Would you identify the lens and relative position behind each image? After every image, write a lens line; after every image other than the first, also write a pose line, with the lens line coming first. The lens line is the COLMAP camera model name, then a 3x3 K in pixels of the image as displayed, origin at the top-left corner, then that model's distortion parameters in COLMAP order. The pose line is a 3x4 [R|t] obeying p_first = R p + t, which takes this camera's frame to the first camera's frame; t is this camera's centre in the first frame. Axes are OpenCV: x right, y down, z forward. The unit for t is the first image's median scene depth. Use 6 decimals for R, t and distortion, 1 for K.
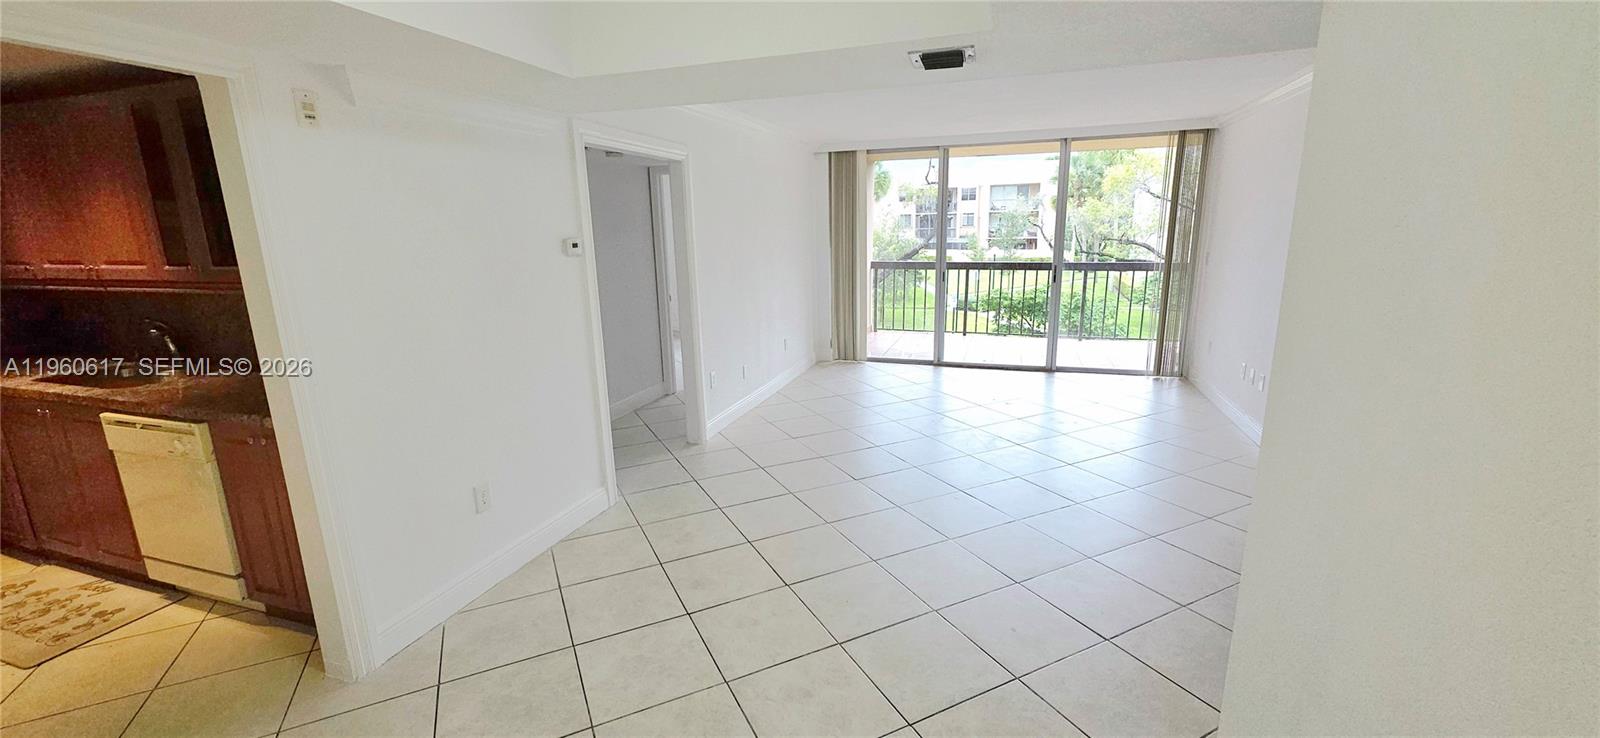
lens RADIAL K [[633.4, 0, 800.0], [0, 633.4, 369.0], [0, 0, 1]] dist [0.001340, 0.000215]
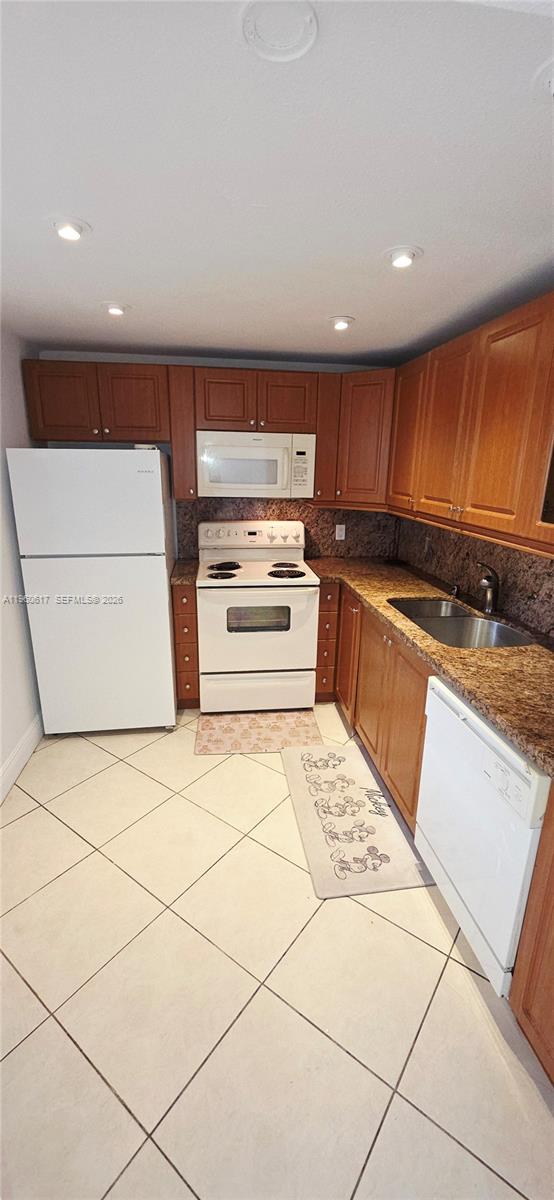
lens RADIAL K [[475.0, 0, 277.0], [0, 475.0, 600.0], [0, 0, 1]] dist [0.001340, 0.000215]
pose [[0.453199, 0.271749, -0.848978, -0.628694], [-0.219736, 0.957067, 0.189049, -0.109664], [0.863902, 0.100875, 0.493455, 0.446371]]
